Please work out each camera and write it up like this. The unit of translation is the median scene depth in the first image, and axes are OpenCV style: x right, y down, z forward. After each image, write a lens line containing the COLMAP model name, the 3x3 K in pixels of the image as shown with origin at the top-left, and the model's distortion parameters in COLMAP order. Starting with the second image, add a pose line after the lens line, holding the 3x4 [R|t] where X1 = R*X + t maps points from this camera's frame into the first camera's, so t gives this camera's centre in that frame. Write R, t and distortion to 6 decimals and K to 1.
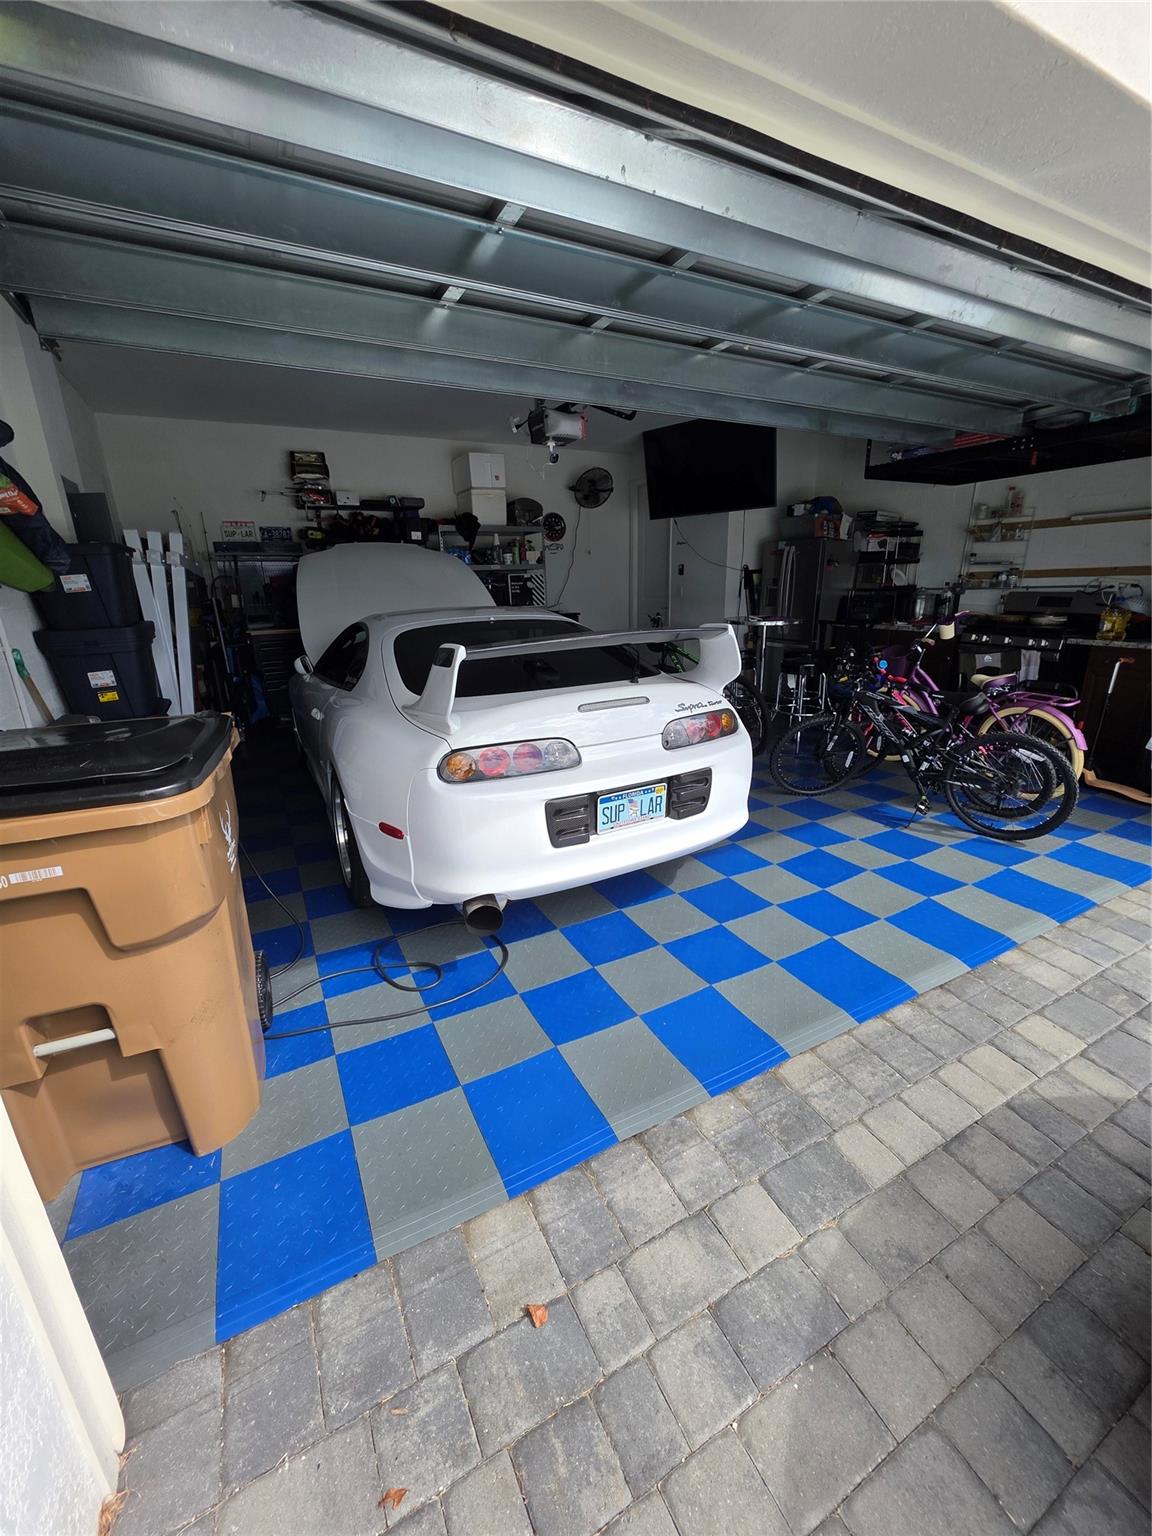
lens RADIAL K [[619.9, 0, 579.0], [0, 619.9, 773.4], [0, 0, 1]] dist [0.008828, 0.000191]
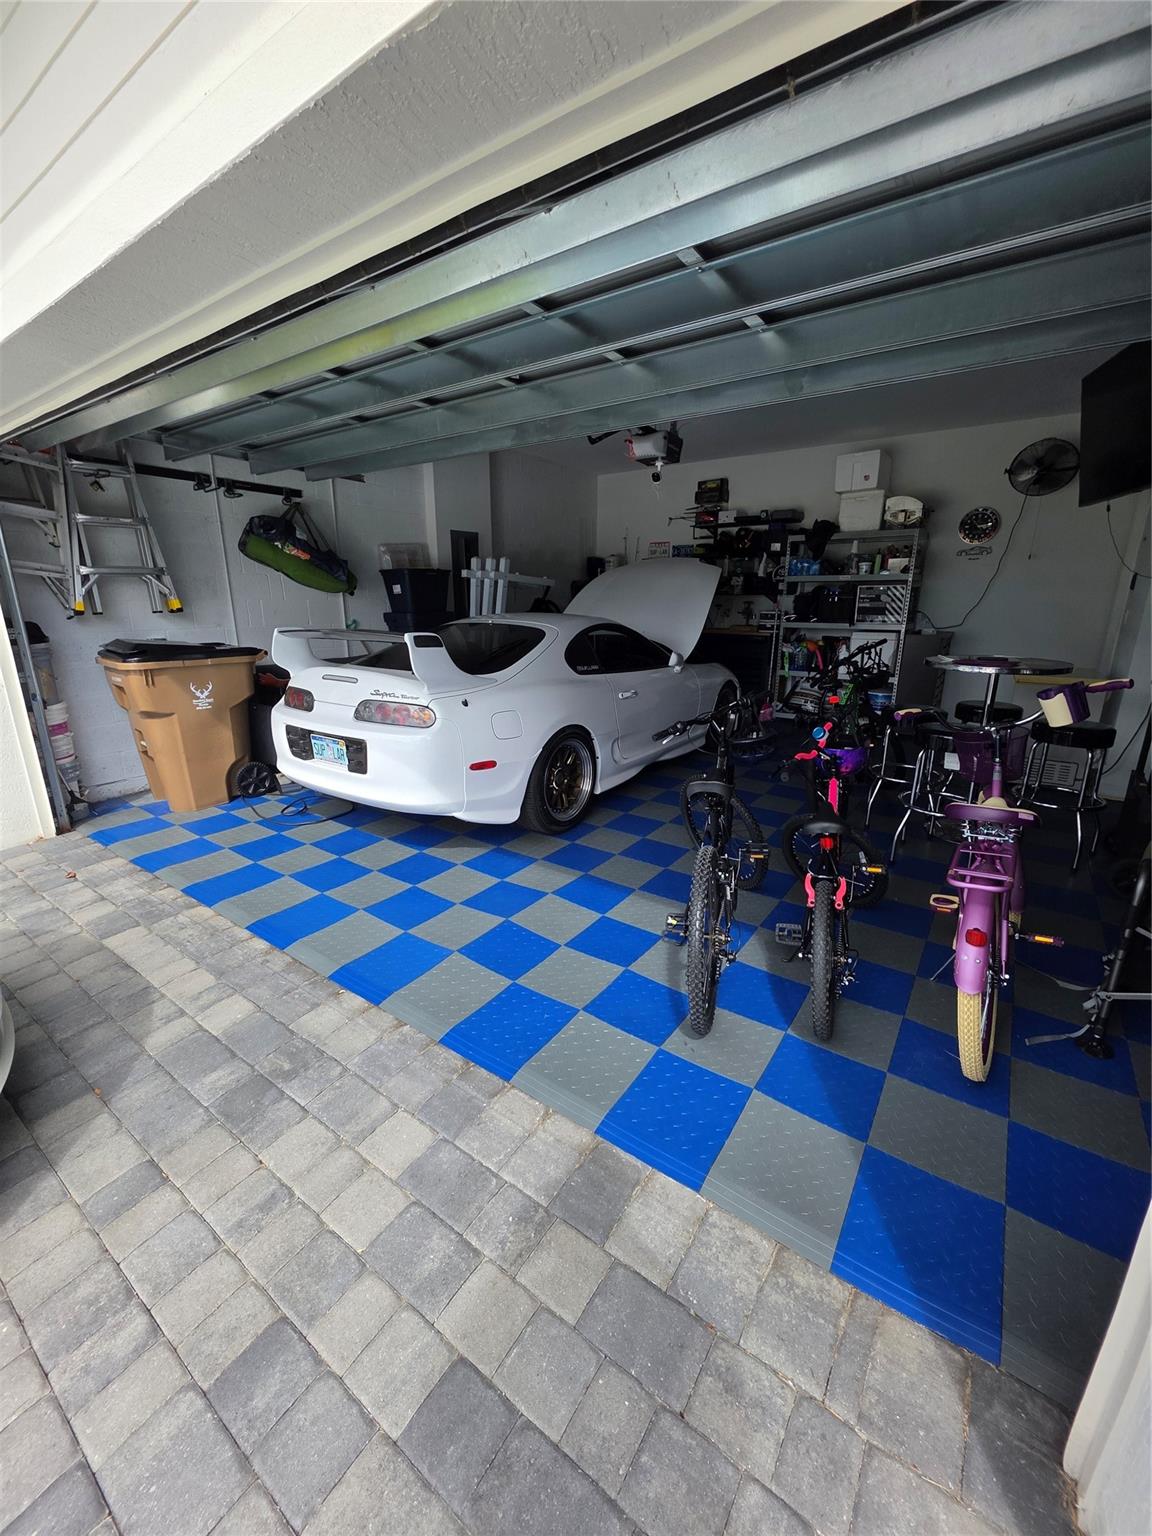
lens RADIAL K [[604.0, 0, 576.0], [0, 604.0, 768.0], [0, 0, 1]] dist [-0.000775, 0.000112]
pose [[0.456120, 0.274658, -0.846474, 1.415361], [-0.277046, 0.947739, 0.158230, -0.263066], [0.845695, 0.162340, 0.508375, 0.699271]]
